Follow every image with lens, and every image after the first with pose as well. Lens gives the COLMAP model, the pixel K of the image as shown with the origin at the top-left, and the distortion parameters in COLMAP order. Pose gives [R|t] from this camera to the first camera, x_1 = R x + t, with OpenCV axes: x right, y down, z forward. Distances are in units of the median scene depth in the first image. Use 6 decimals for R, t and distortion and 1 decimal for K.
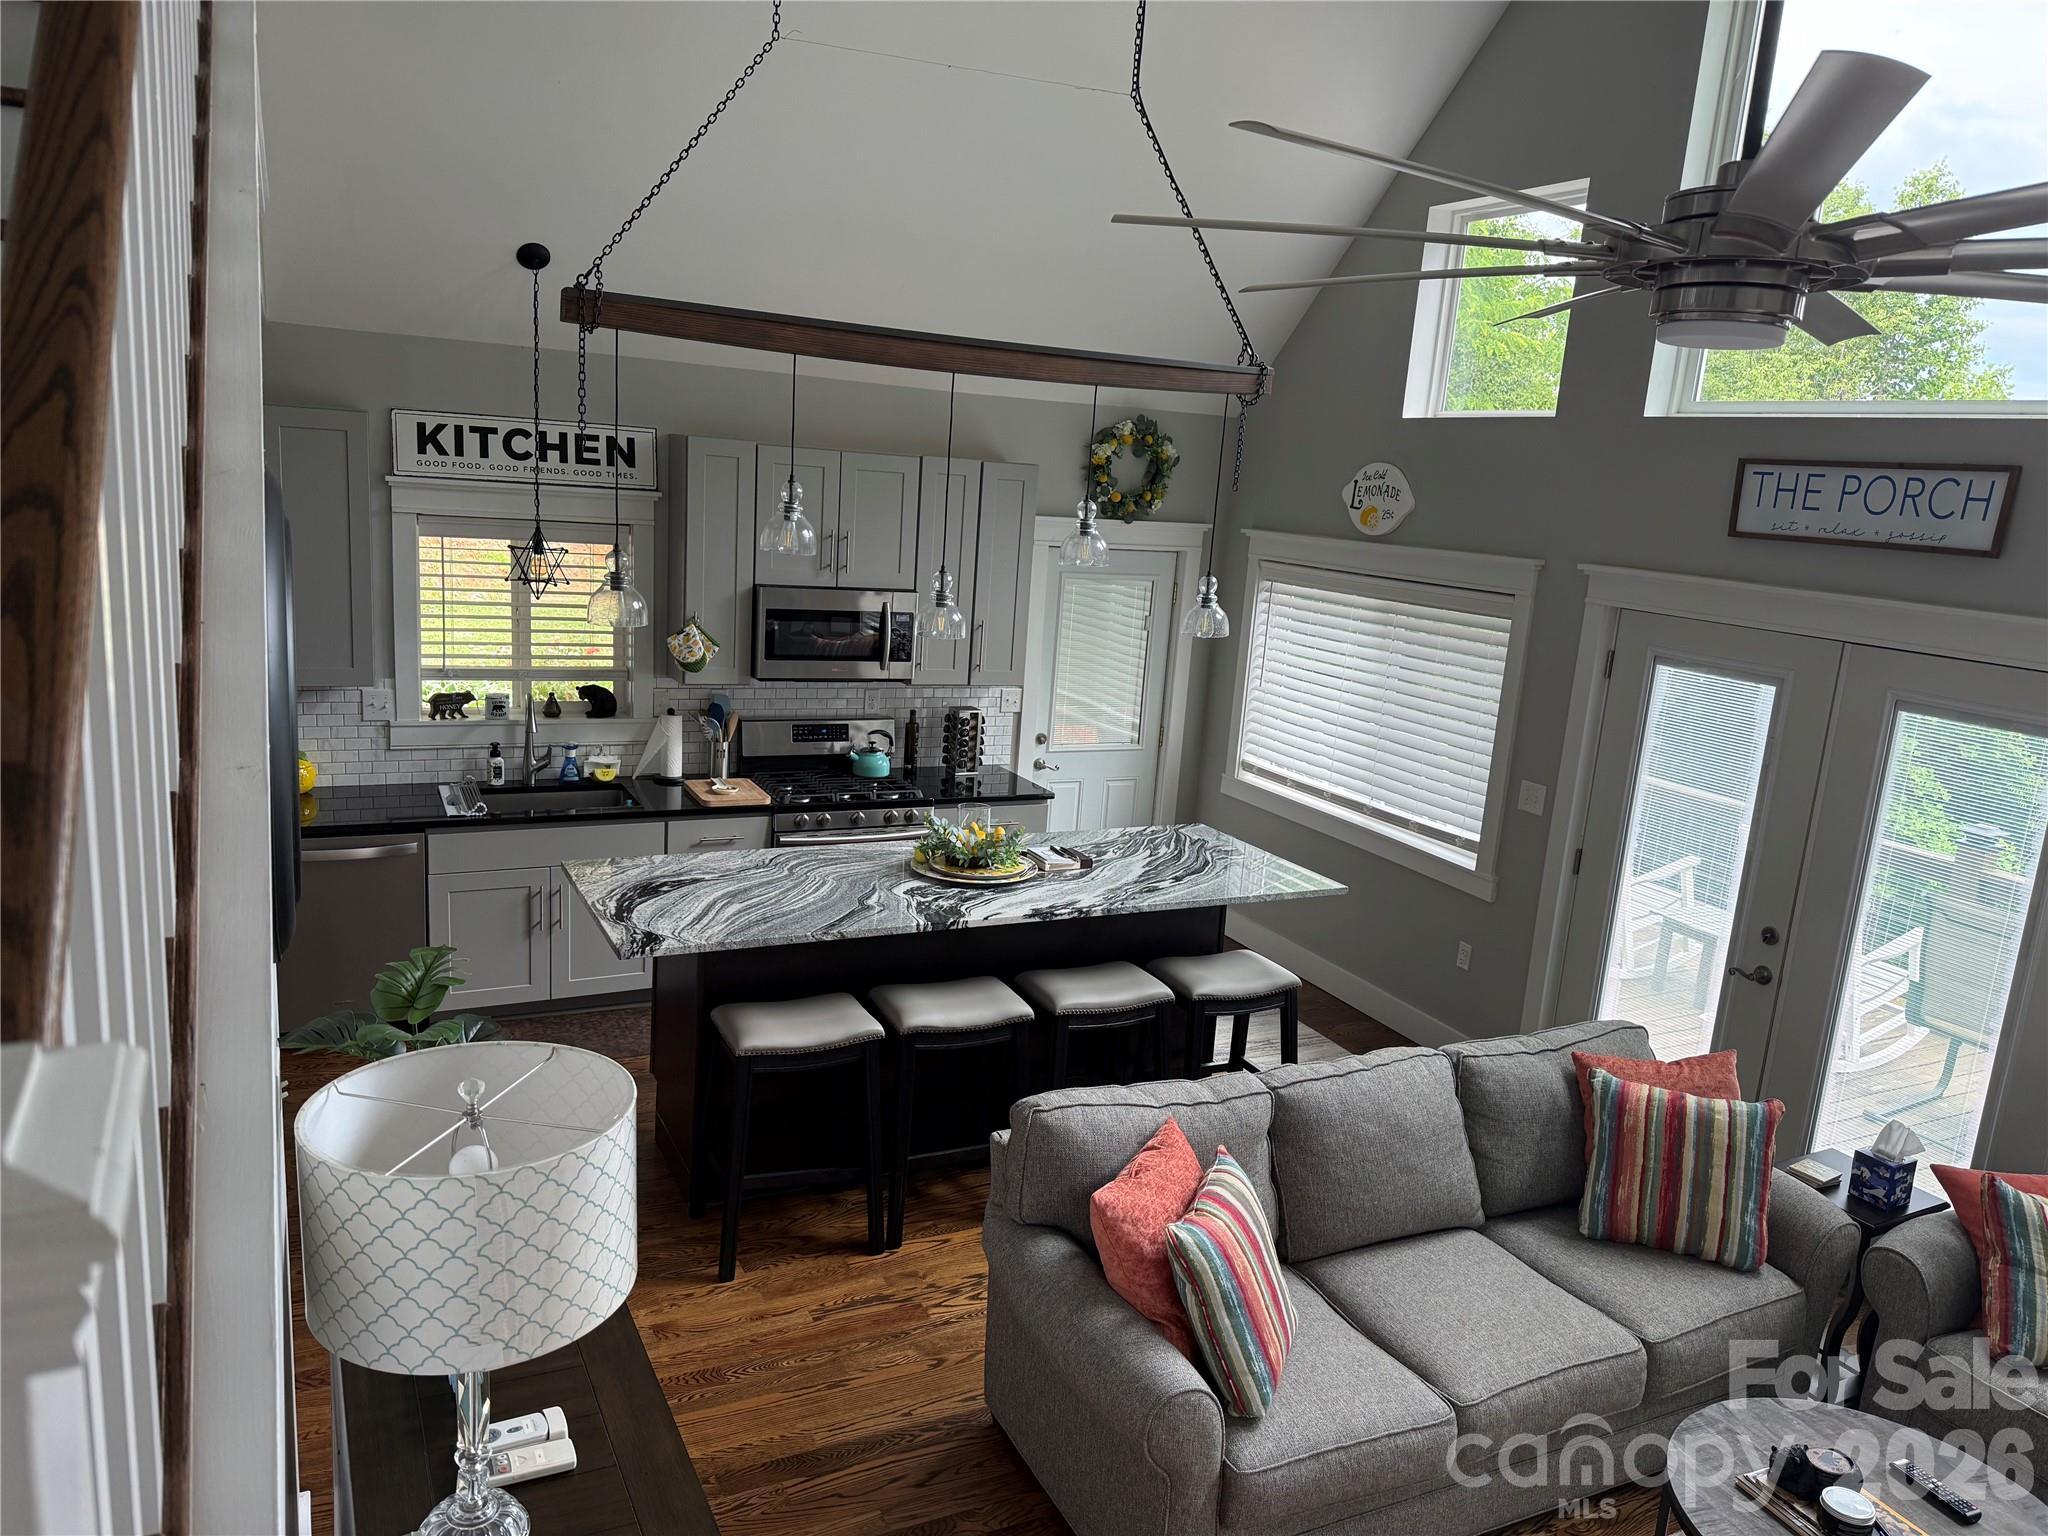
lens RADIAL K [[1401.1, 0, 1074.2], [0, 1401.1, 711.1], [0, 0, 1]] dist [0.030547, -0.042718]
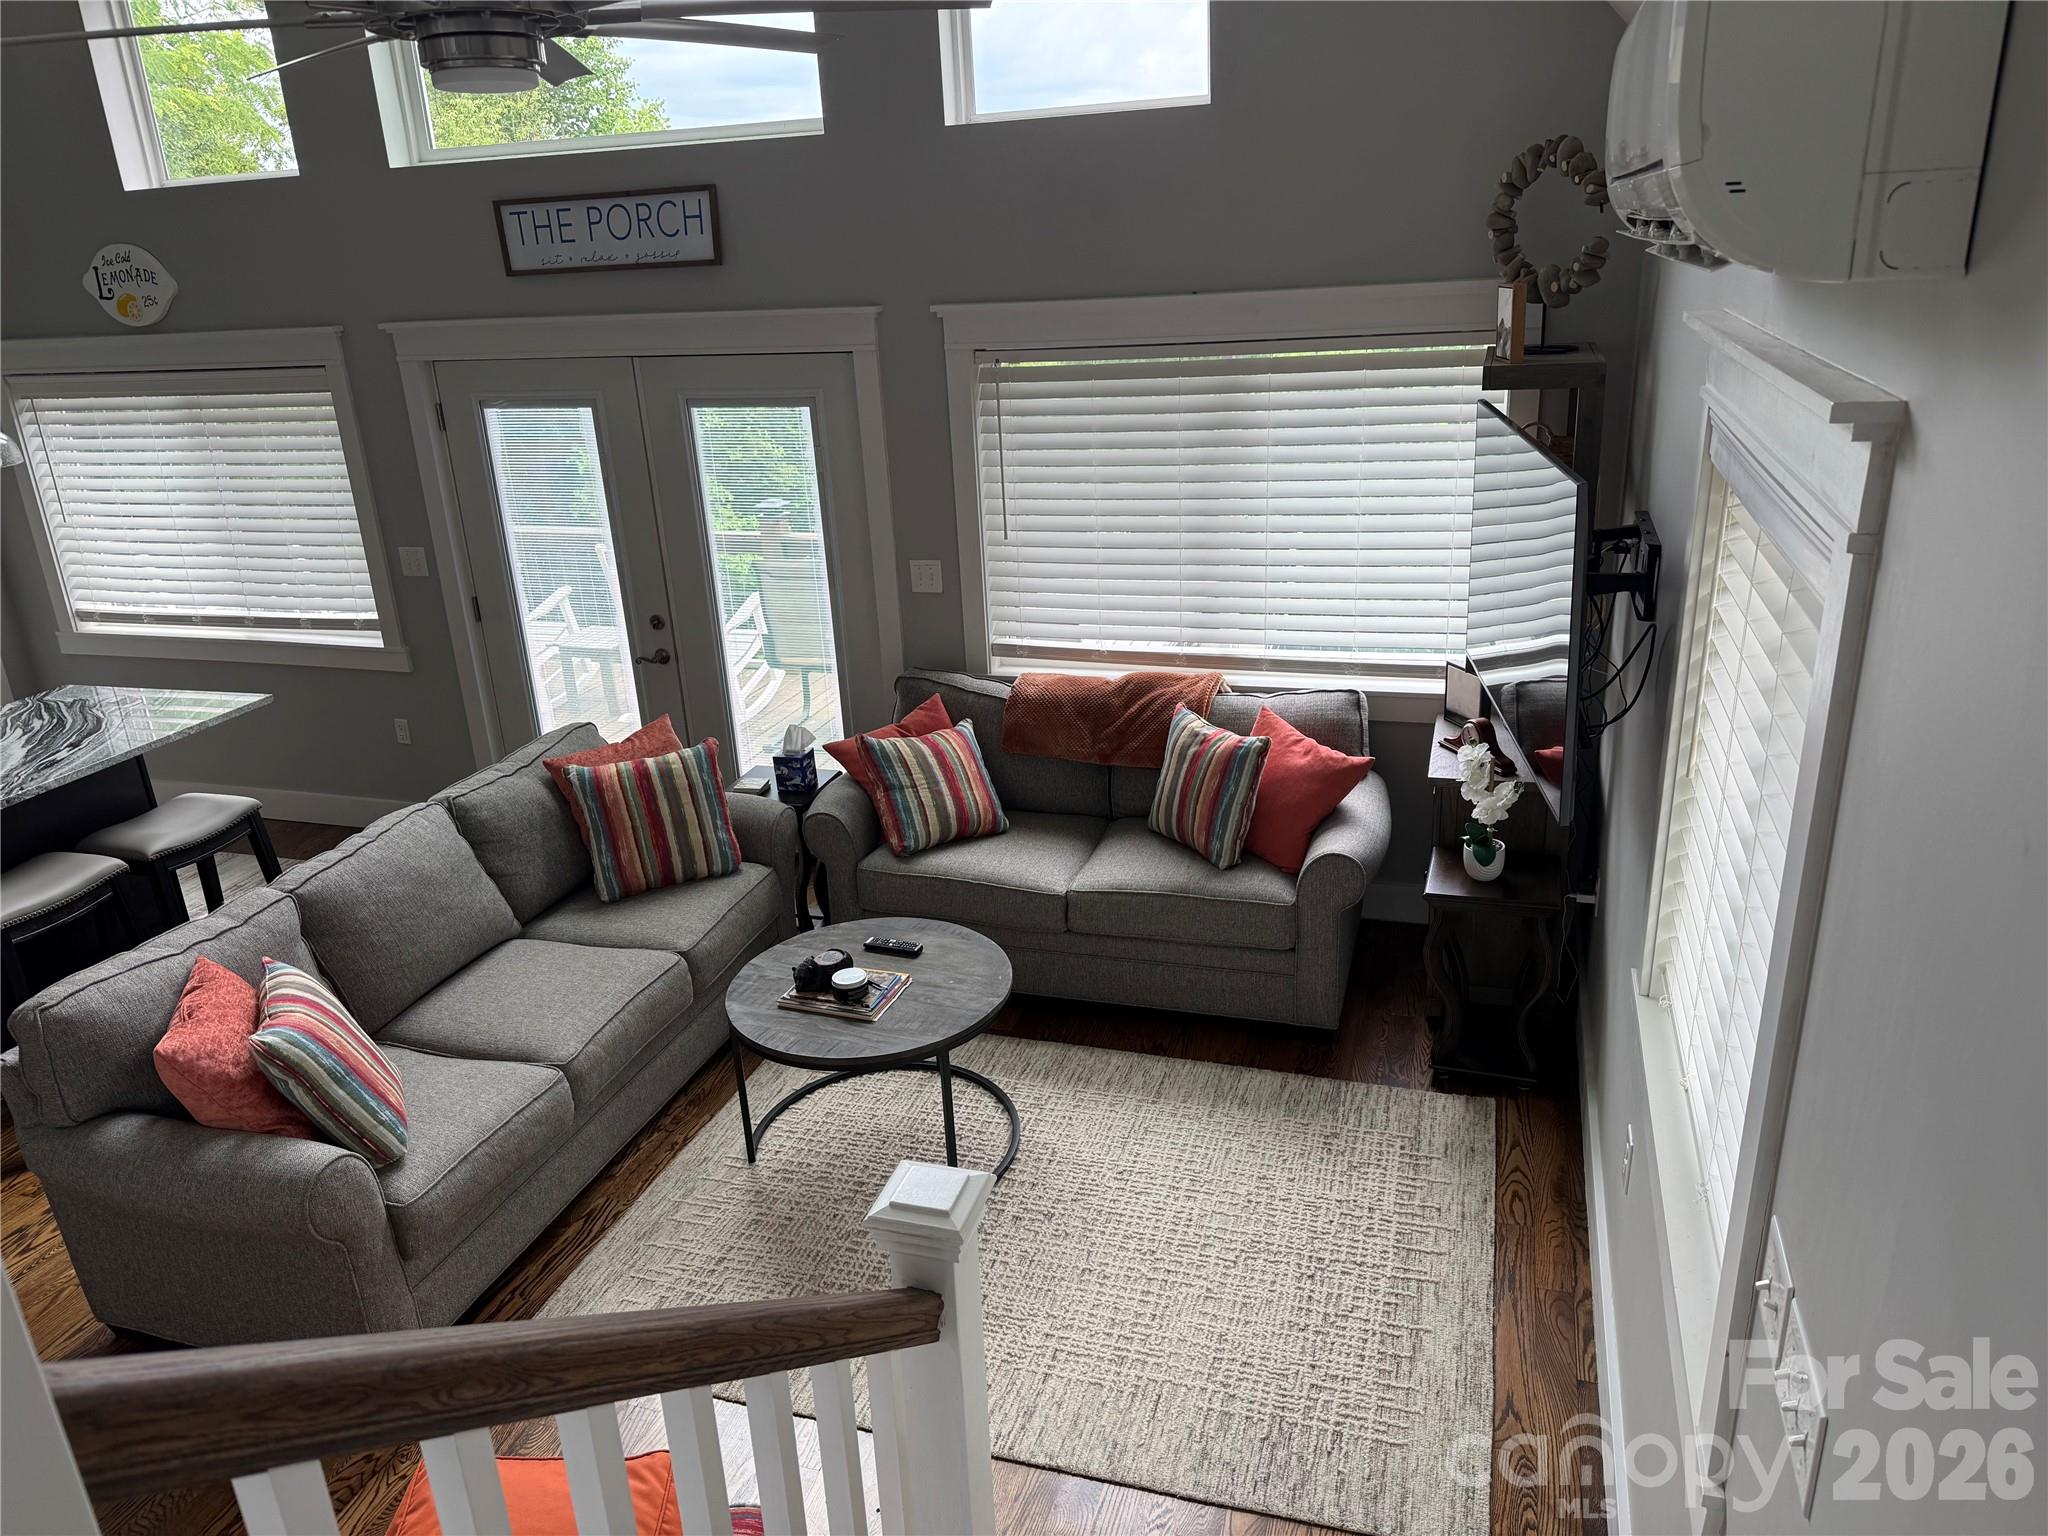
lens RADIAL K [[1401.1, 0, 1074.2], [0, 1401.1, 711.1], [0, 0, 1]] dist [0.030547, -0.042718]
pose [[0.670785, -0.339142, 0.659568, -0.086689], [0.226499, 0.940512, 0.253248, 0.017620], [-0.706219, -0.020484, 0.707697, -0.086994]]
